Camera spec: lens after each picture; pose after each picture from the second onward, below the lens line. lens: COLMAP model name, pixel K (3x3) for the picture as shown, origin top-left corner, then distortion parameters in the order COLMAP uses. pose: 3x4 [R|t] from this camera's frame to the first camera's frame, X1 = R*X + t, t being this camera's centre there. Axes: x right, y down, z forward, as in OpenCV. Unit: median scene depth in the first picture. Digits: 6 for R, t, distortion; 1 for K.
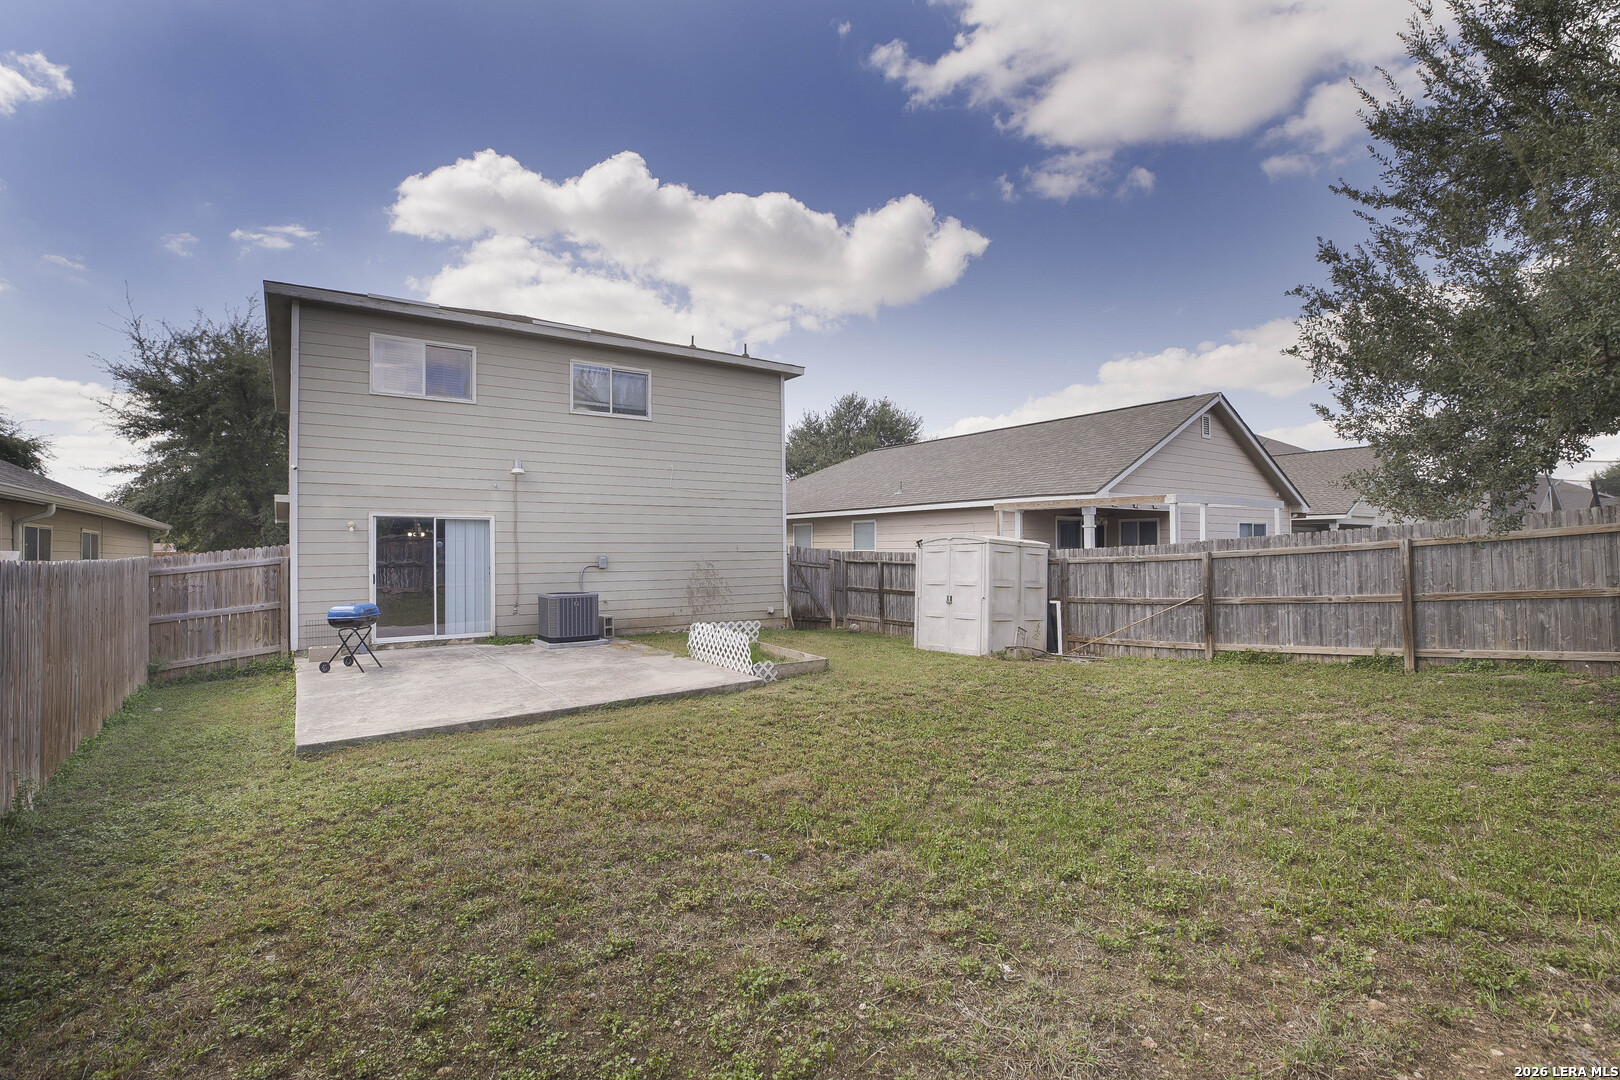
lens RADIAL K [[746.5, 0, 808.5], [0, 746.5, 543.3], [0, 0, 1]] dist [-0.036367, 0.008452]
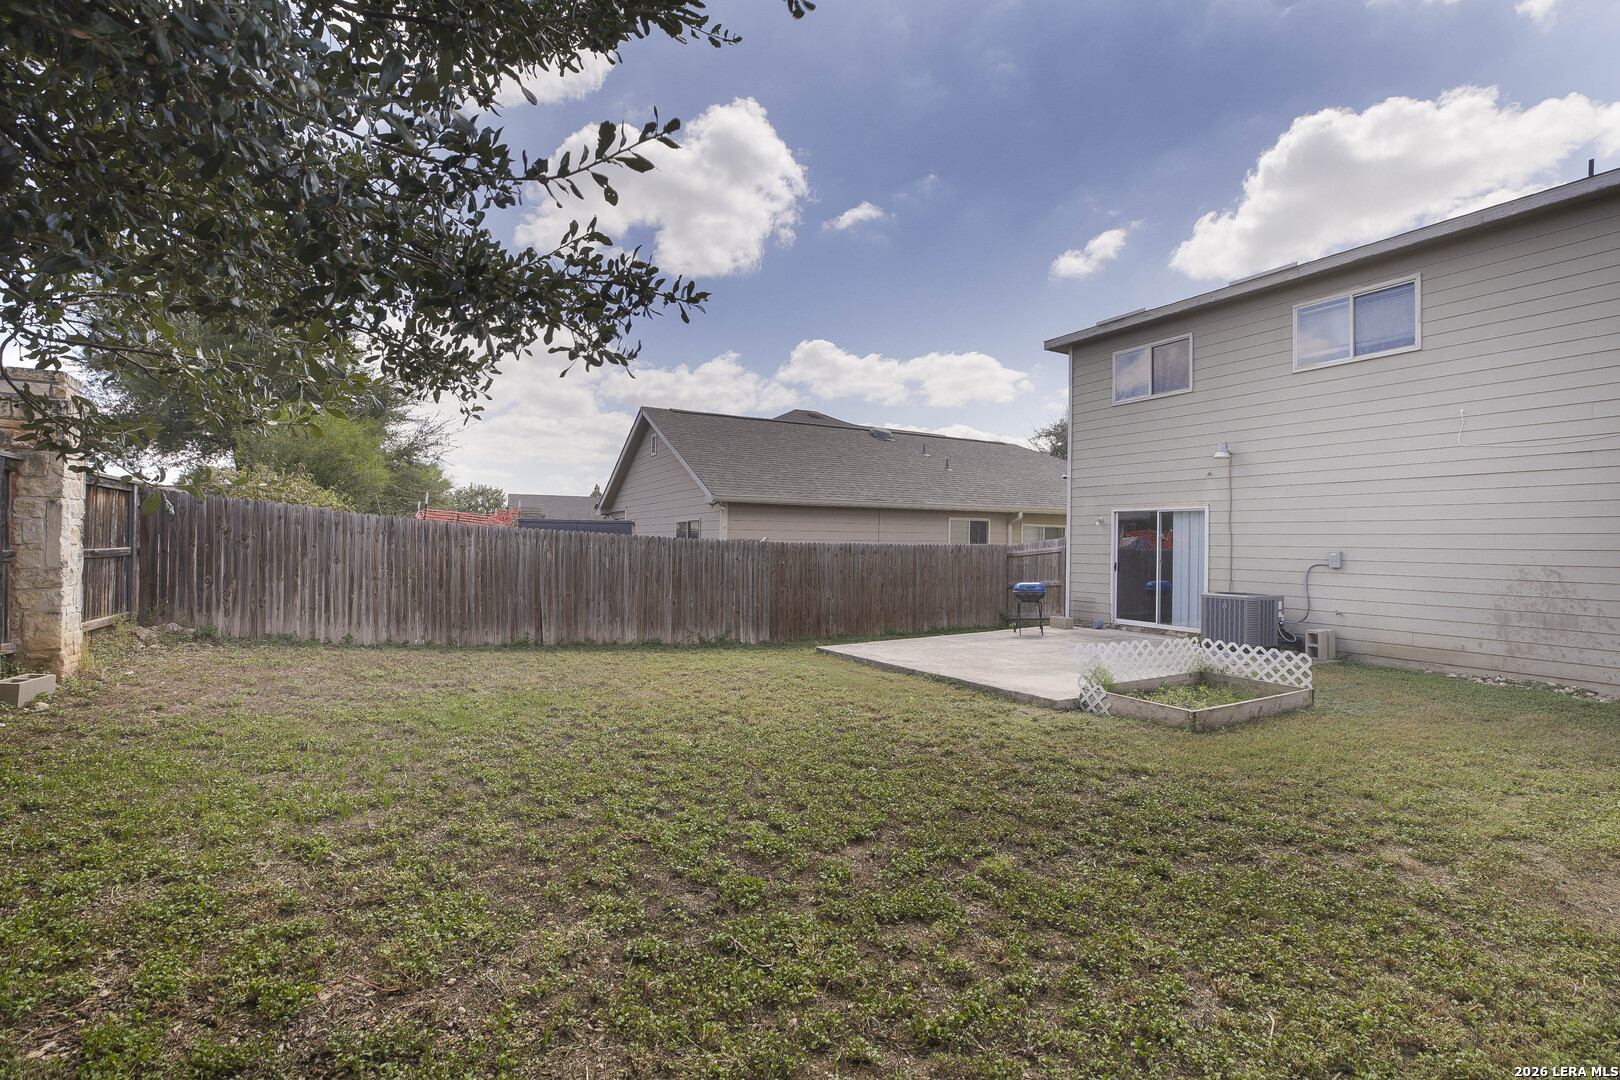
lens RADIAL K [[746.5, 0, 817.3], [0, 746.5, 530.7], [0, 0, 1]] dist [-0.036367, 0.008452]
pose [[-0.107924, -0.008836, -0.994120, 0.549662], [-0.000503, 0.999961, -0.008833, 0.002743], [0.994159, -0.000453, -0.107925, 0.601753]]
